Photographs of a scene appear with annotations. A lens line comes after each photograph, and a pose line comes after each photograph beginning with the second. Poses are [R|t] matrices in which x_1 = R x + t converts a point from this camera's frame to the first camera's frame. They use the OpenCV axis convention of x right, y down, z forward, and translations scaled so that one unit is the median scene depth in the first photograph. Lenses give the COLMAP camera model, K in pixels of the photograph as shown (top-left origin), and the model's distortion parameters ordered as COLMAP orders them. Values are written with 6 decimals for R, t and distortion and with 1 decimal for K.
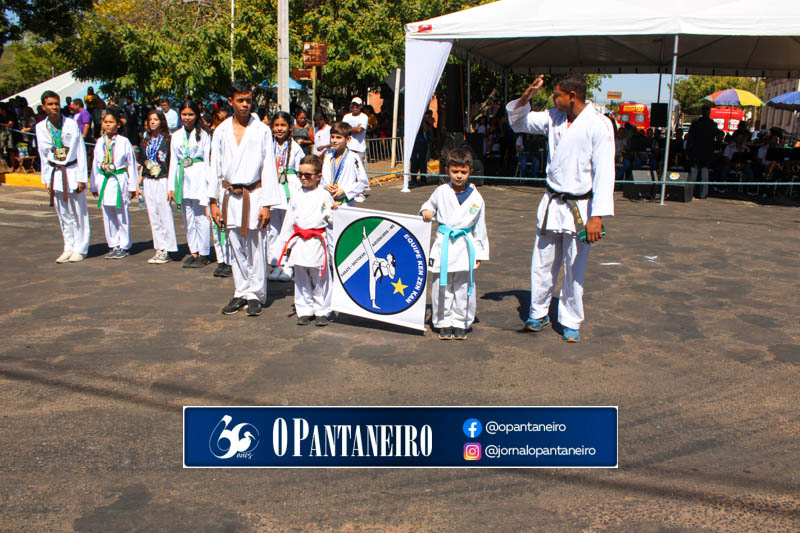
lens RADIAL K [[661.0, 0, 402.1], [0, 661.0, 268.5], [0, 0, 1]] dist [-0.163194, 0.139634]
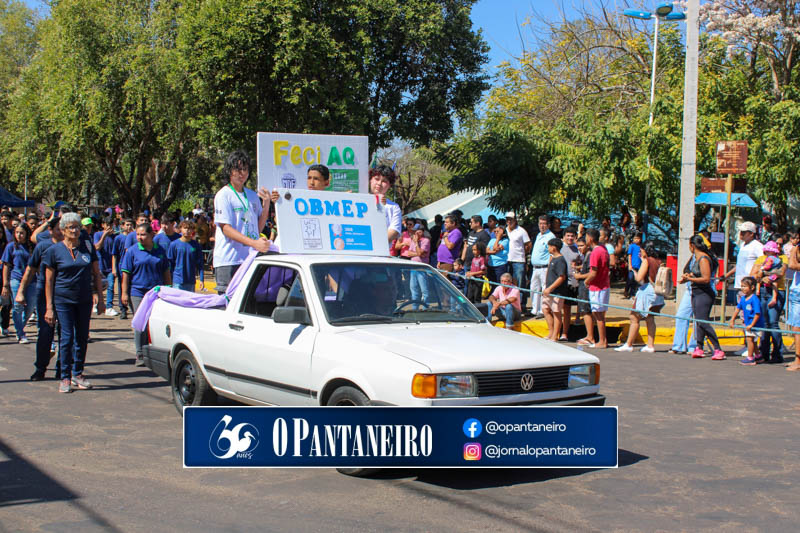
lens RADIAL K [[1023.7, 0, 409.6], [0, 1023.7, 269.1], [0, 0, 1]] dist [-0.066093, 0.088224]
pose [[0.823276, 0.023959, -0.567136, 0.182128], [-0.138974, 0.977210, -0.160457, 0.014599], [0.550367, 0.210918, 0.807843, -0.058420]]
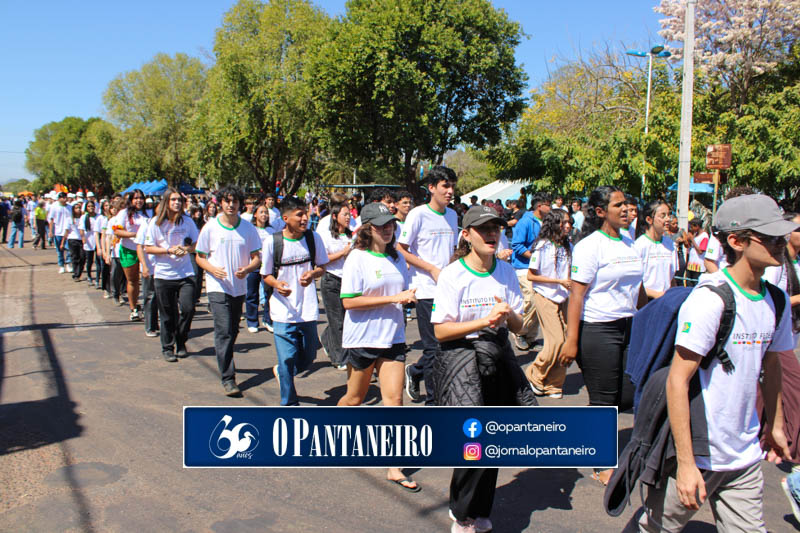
lens RADIAL K [[672.0, 0, 404.0], [0, 672.0, 264.8], [0, 0, 1]] dist [-0.169565, 0.154156]
pose [[0.785653, 0.052690, -0.616420, 0.085014], [-0.148210, 0.983383, -0.104842, -0.006577], [0.600653, 0.173729, 0.780407, 0.009423]]
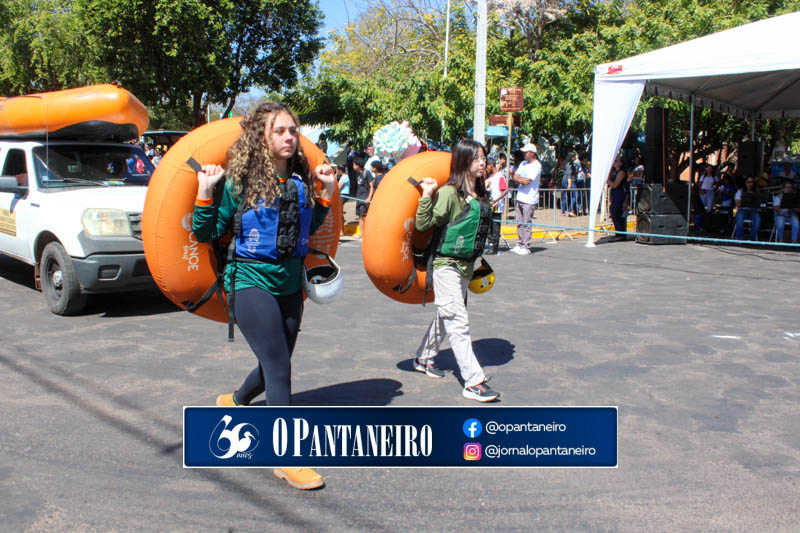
lens RADIAL K [[701.9, 0, 403.5], [0, 701.9, 266.8], [0, 0, 1]] dist [-0.157781, 0.134860]
pose [[0.923977, 0.055930, -0.378336, 0.103960], [-0.088491, 0.993669, -0.069220, 0.000037], [0.372069, 0.097437, 0.923077, 0.016659]]
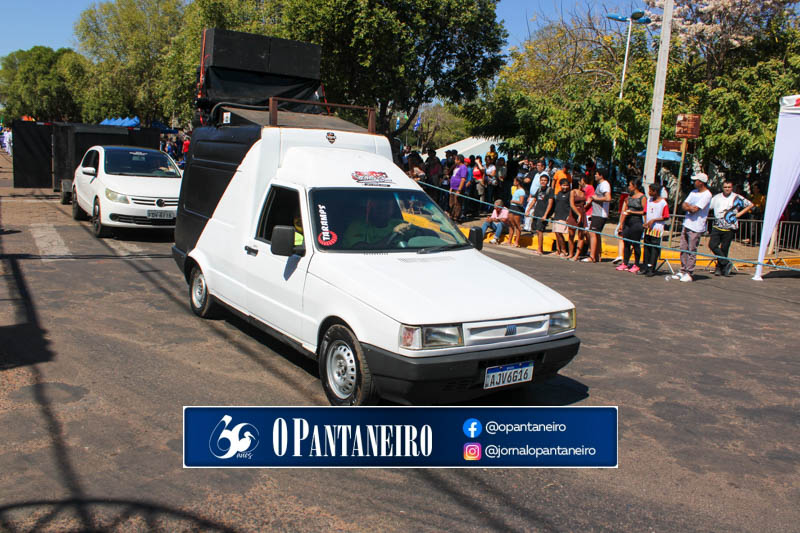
lens RADIAL K [[669.5, 0, 405.9], [0, 669.5, 268.7], [0, 0, 1]] dist [-0.169551, 0.154137]
pose [[0.807938, 0.140599, -0.572248, 0.095012], [-0.196927, 0.979707, -0.037325, -0.003264], [0.555388, 0.142848, 0.819231, 0.005410]]
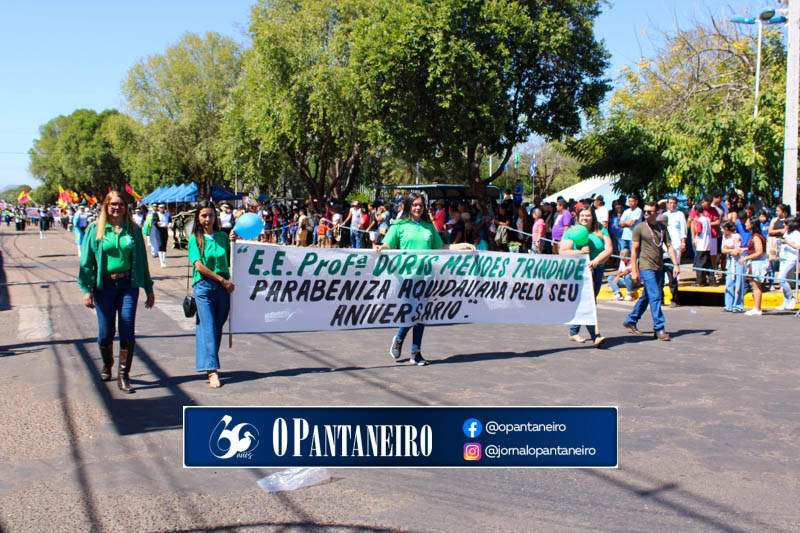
lens RADIAL K [[846.6, 0, 404.2], [0, 846.6, 267.3], [0, 0, 1]] dist [-0.114750, 0.129240]
pose [[0.717603, 0.031657, -0.695733, 0.176198], [-0.152464, 0.981876, -0.112579, 0.014090], [0.679560, 0.186862, 0.709423, -0.045182]]
